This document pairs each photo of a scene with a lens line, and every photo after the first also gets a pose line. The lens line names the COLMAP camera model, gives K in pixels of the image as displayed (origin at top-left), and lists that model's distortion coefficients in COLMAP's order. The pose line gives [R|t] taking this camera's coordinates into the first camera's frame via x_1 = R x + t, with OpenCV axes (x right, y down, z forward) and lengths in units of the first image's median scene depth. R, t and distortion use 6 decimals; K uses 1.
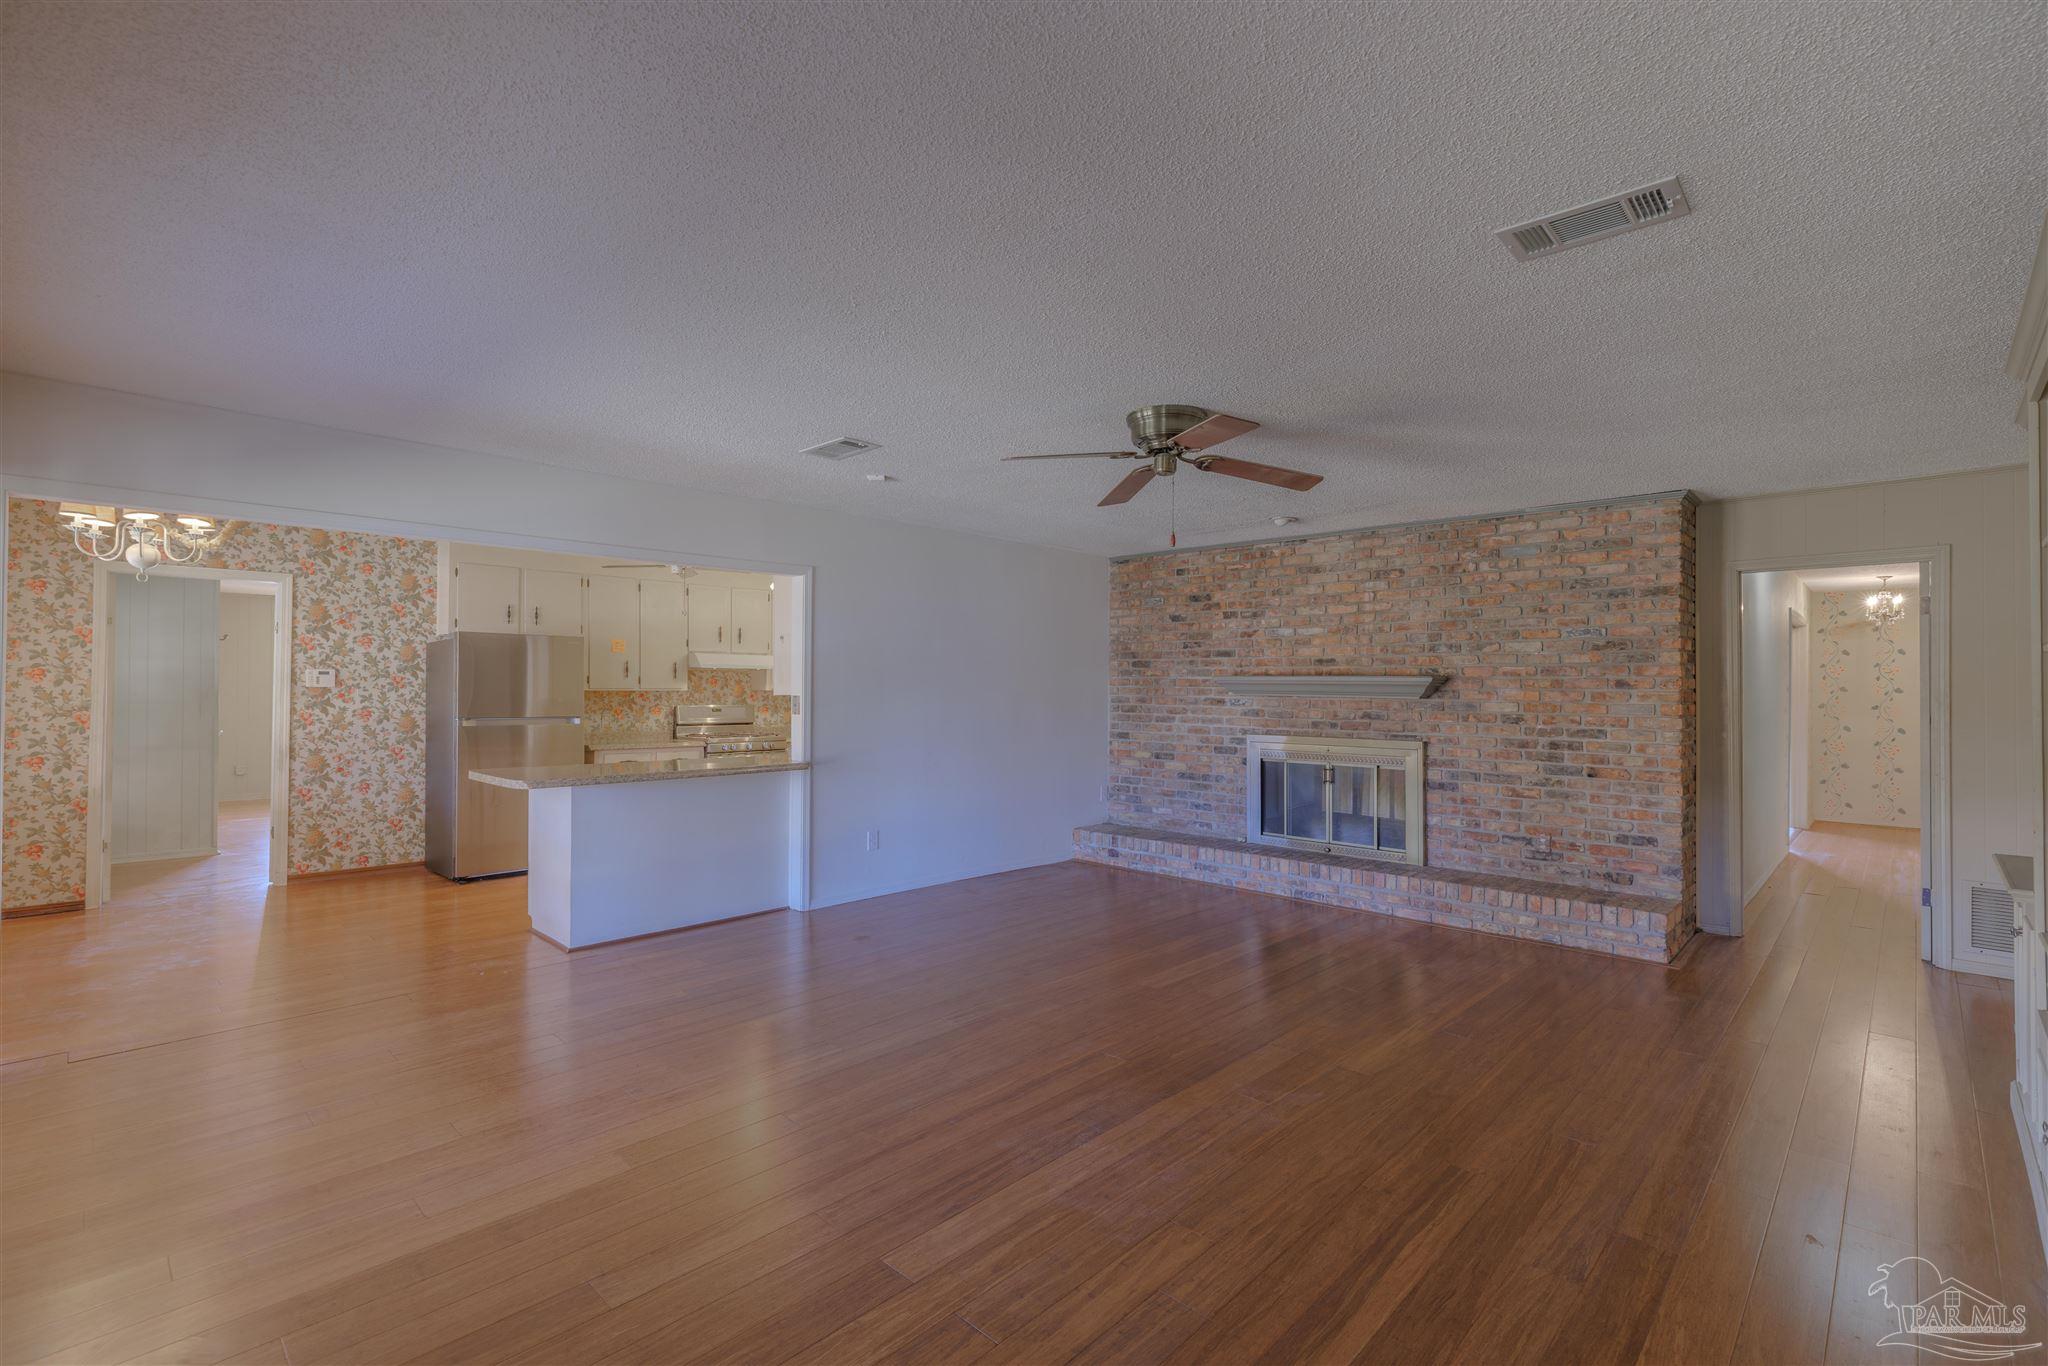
lens RADIAL K [[923.2, 0, 1006.7], [0, 923.2, 685.2], [0, 0, 1]] dist [0.001473, 0.000684]
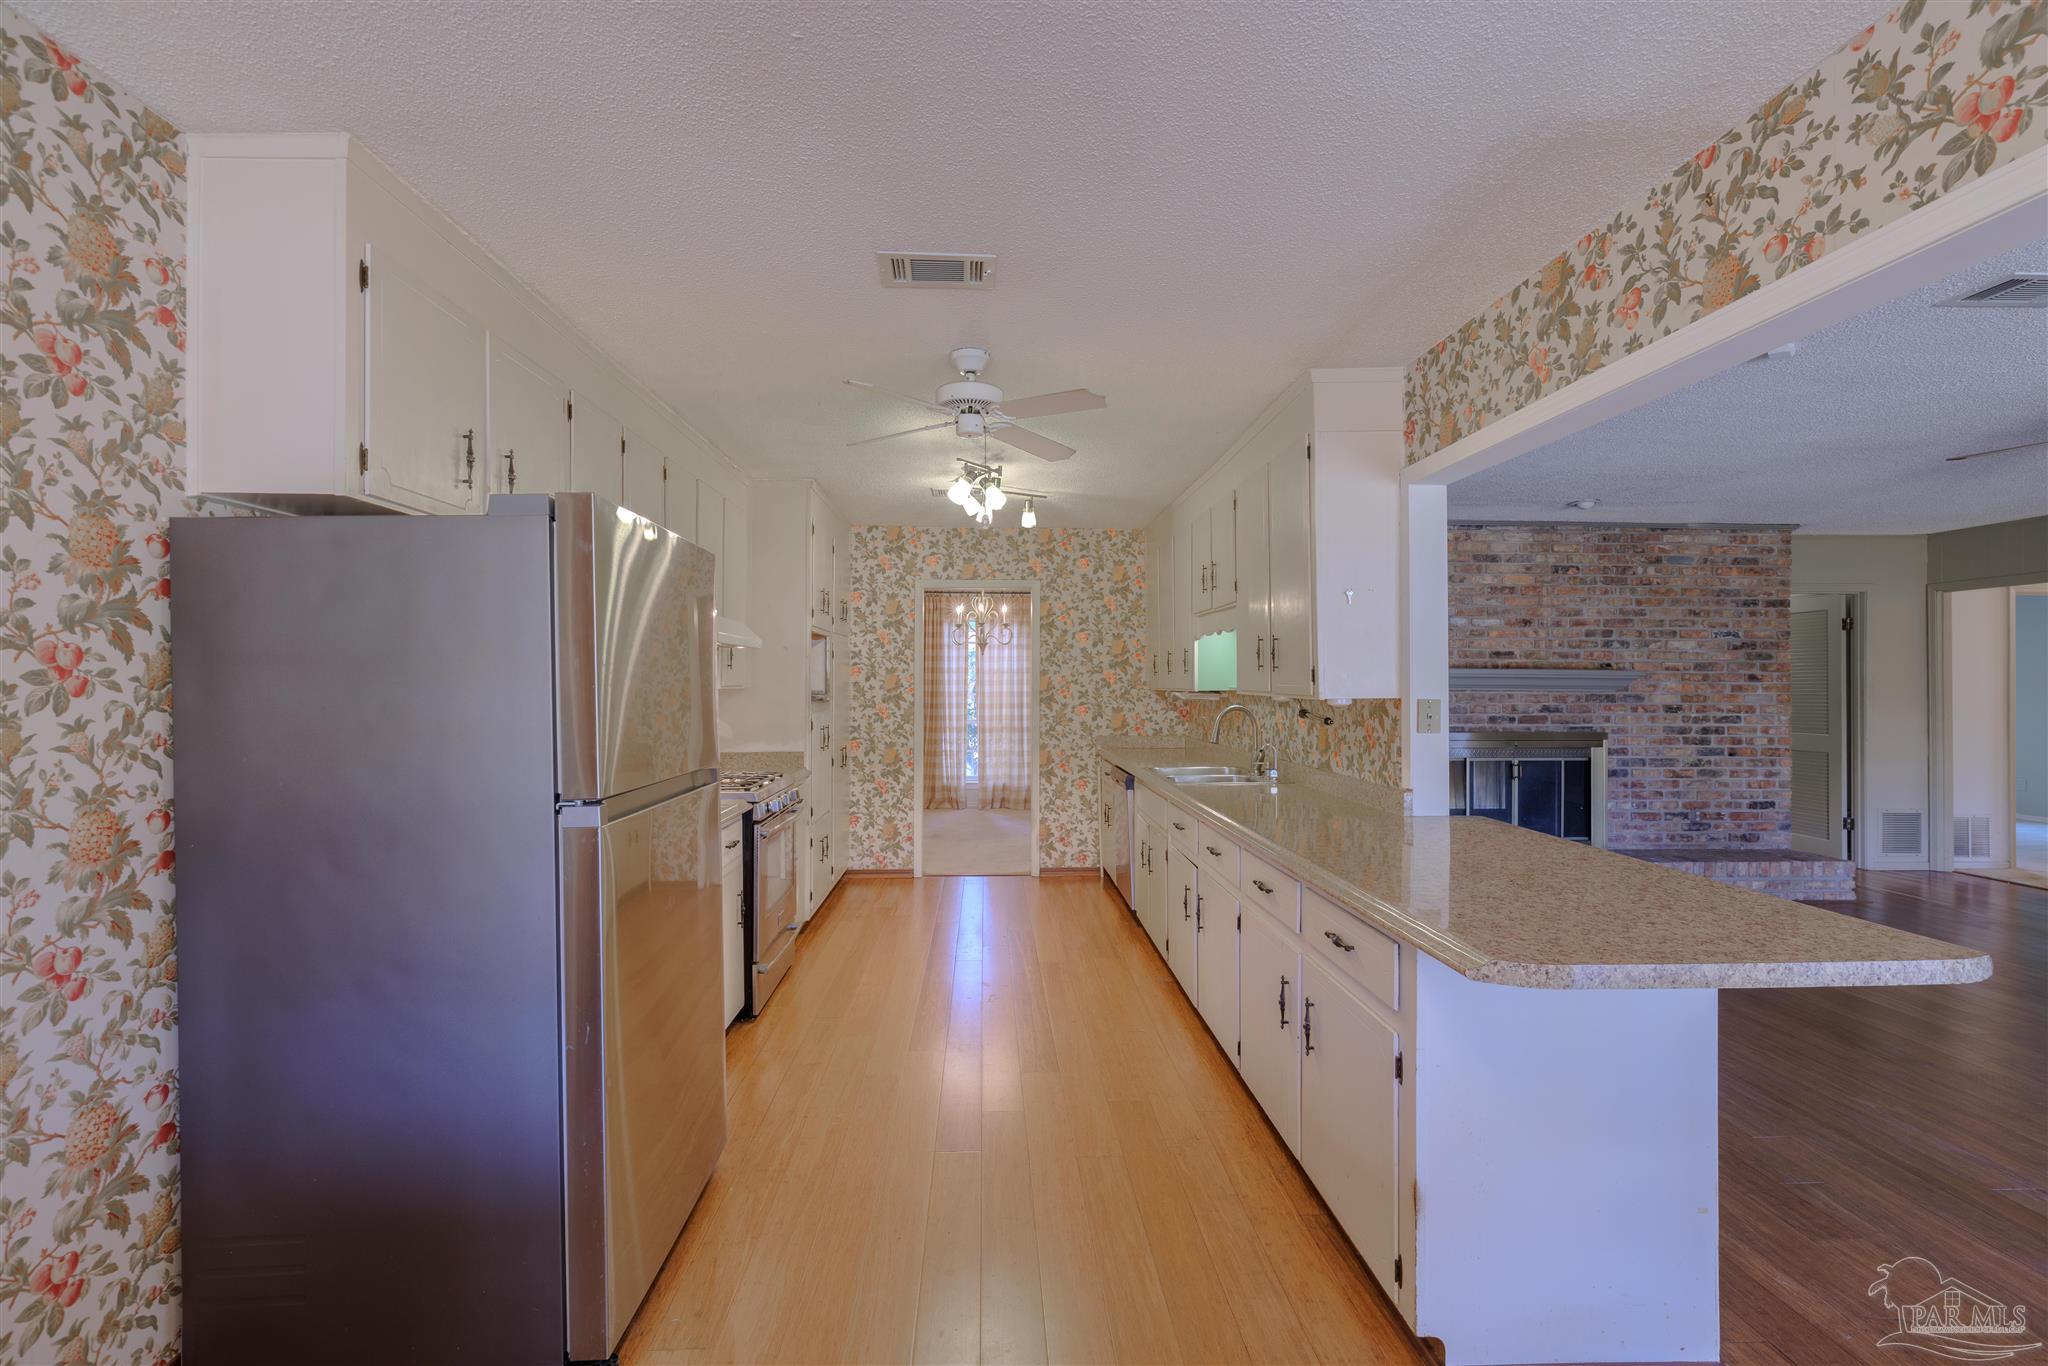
lens RADIAL K [[923.2, 0, 1023.1], [0, 923.2, 685.4], [0, 0, 1]] dist [0.001473, 0.000684]
pose [[0.680209, -0.006697, 0.732987, -0.807047], [-0.000771, 0.999951, 0.009852, -0.002326], [-0.733018, -0.007267, 0.680171, 0.805579]]
